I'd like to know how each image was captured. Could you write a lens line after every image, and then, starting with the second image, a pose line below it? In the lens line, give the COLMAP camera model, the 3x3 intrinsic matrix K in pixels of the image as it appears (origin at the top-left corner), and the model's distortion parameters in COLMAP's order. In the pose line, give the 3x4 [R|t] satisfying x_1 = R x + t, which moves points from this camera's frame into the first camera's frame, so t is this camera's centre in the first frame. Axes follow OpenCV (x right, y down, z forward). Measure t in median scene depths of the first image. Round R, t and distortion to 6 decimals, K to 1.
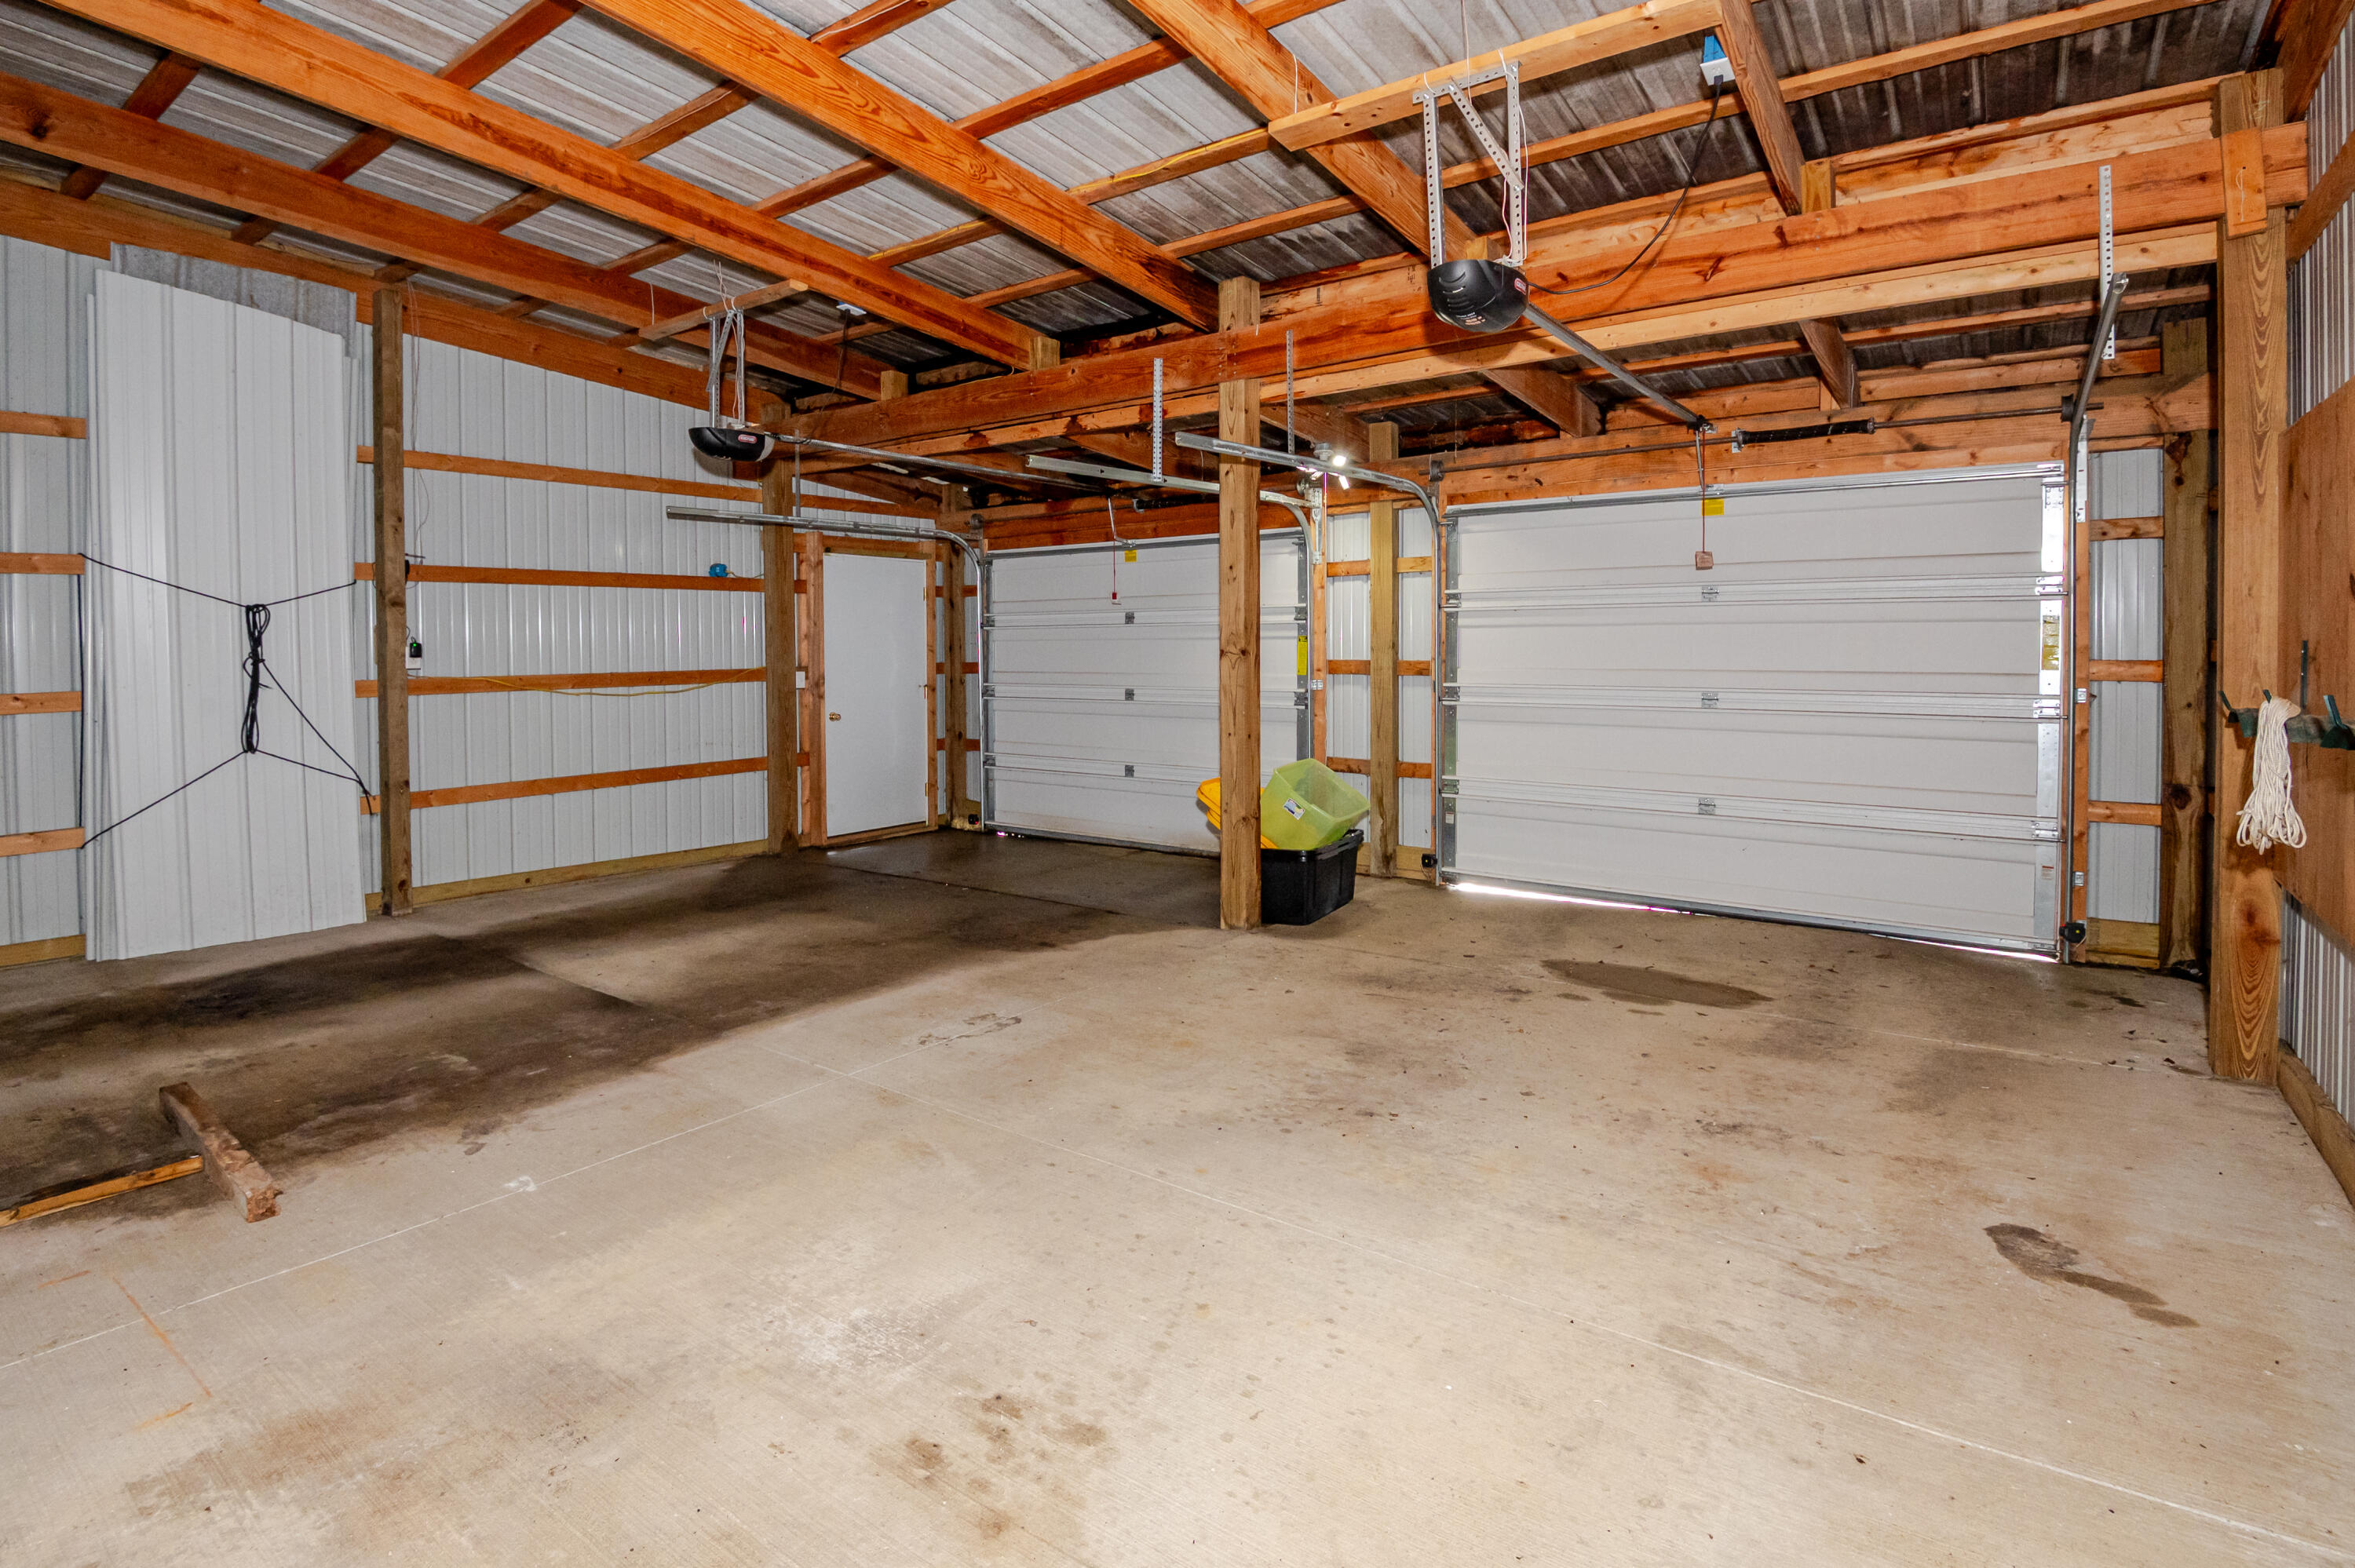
lens RADIAL K [[1113.3, 0, 1172.1], [0, 1113.3, 675.6], [0, 0, 1]] dist [0.000004, -0.000563]
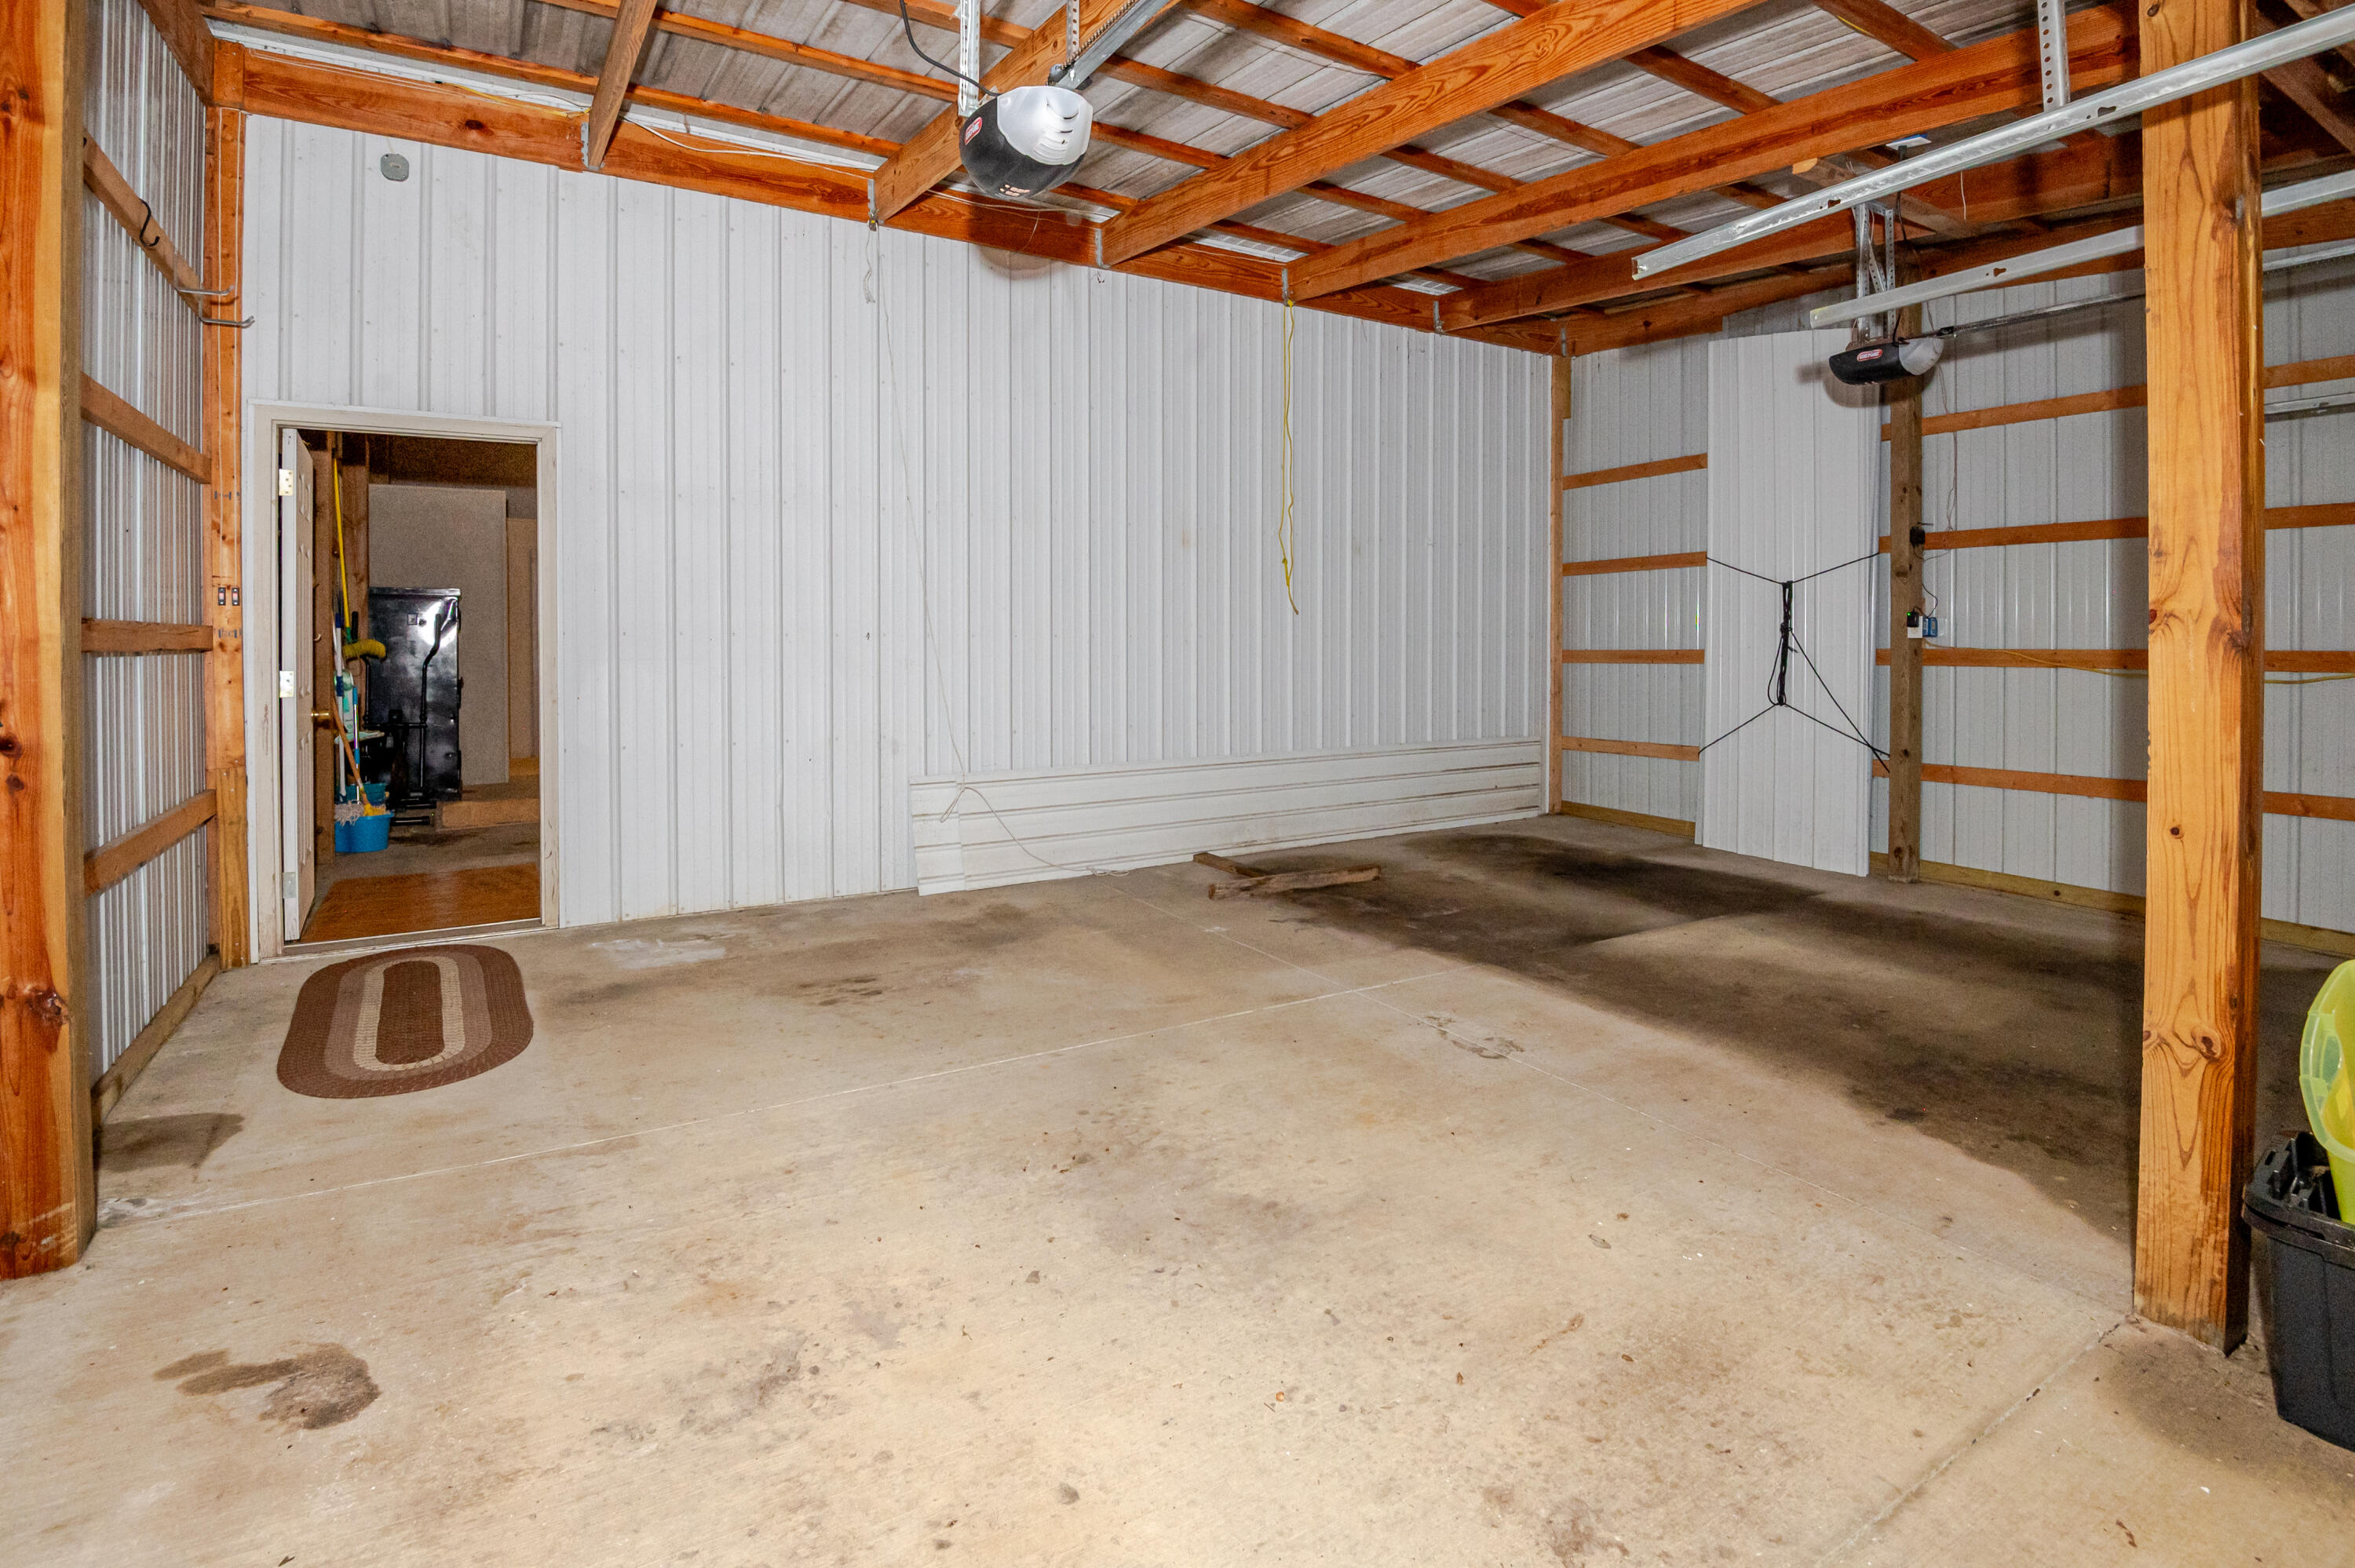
lens RADIAL K [[1138.4, 0, 1177.5], [0, 1138.4, 784.0], [0, 0, 1]] dist [0.000246, -0.000015]
pose [[-0.368594, 0.130459, -0.920391, 0.922353], [-0.017559, 0.988950, 0.147209, -0.028650], [0.929425, 0.070421, -0.362230, 1.361992]]
